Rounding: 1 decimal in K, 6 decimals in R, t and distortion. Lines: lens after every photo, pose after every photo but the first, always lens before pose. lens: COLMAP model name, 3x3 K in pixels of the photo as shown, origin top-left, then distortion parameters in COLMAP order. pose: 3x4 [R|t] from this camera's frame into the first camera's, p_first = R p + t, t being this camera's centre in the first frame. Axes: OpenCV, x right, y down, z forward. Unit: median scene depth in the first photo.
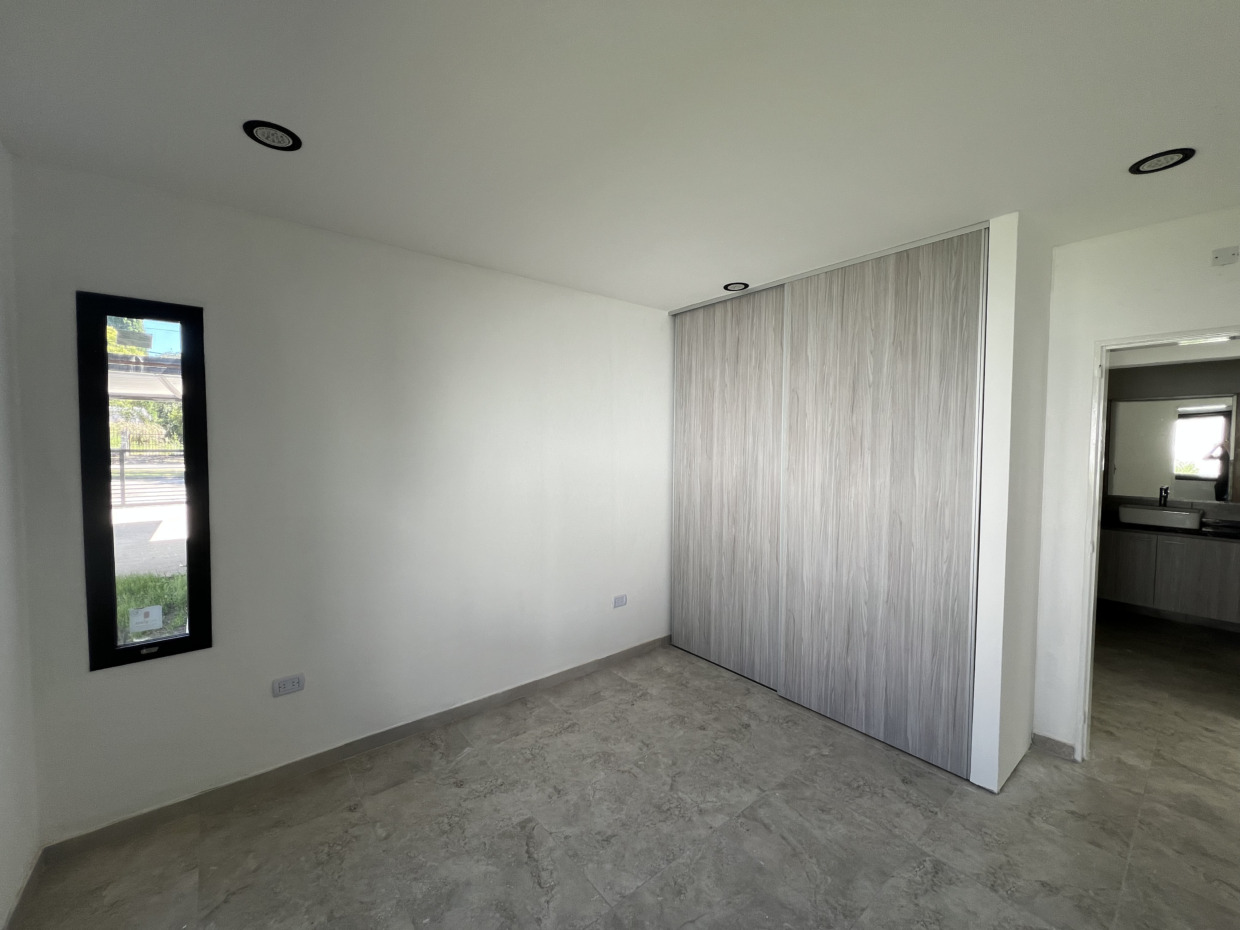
lens RADIAL K [[496.0, 0, 618.3], [0, 496.0, 461.9], [0, 0, 1]] dist [-0.001847, 0.000907]
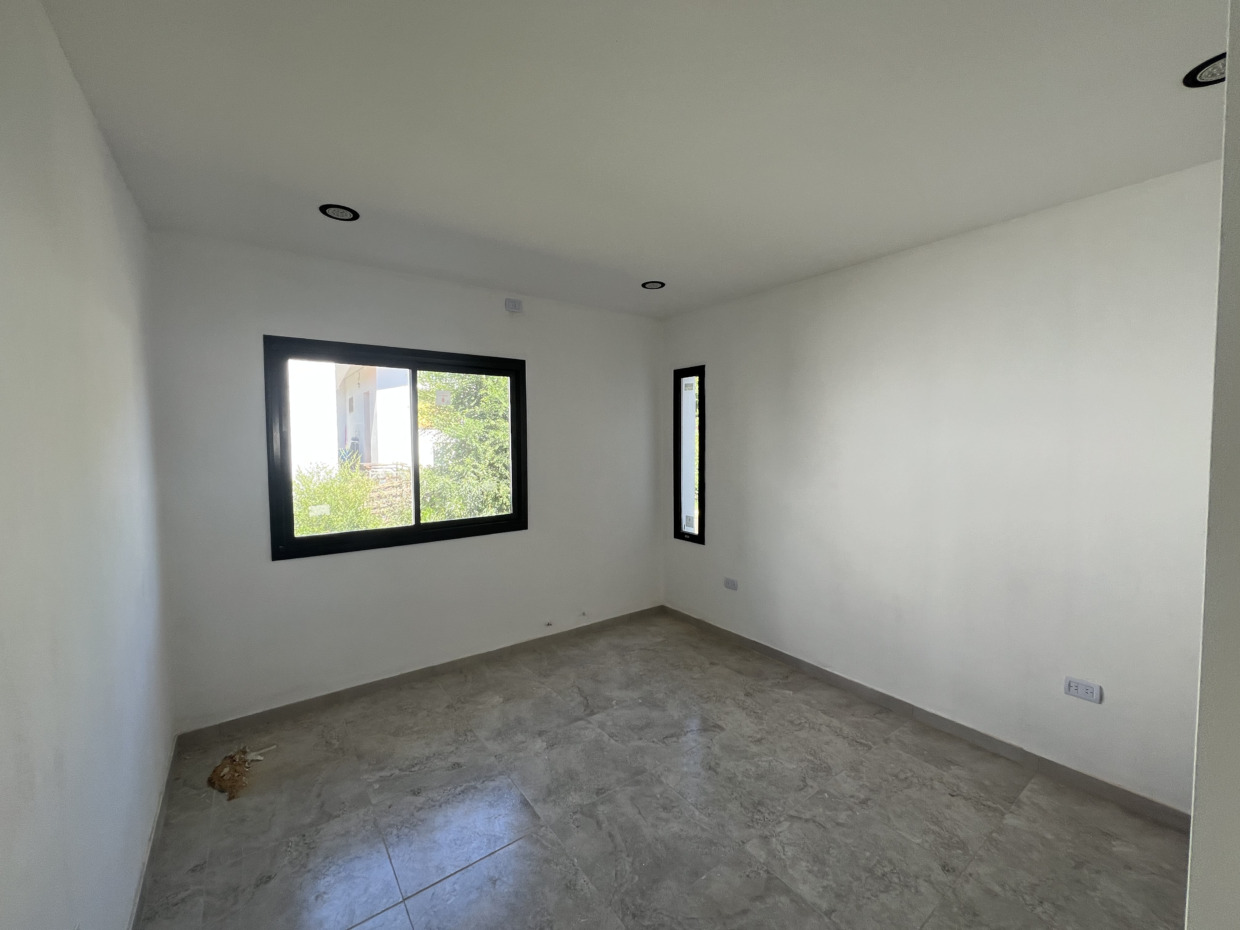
lens RADIAL K [[496.0, 0, 618.3], [0, 496.0, 461.9], [0, 0, 1]] dist [-0.001847, 0.000907]
pose [[-0.048172, 0.043126, -0.997908, 0.984435], [-0.033755, 0.998427, 0.044778, -0.013316], [0.998269, 0.035841, -0.046641, 0.697734]]
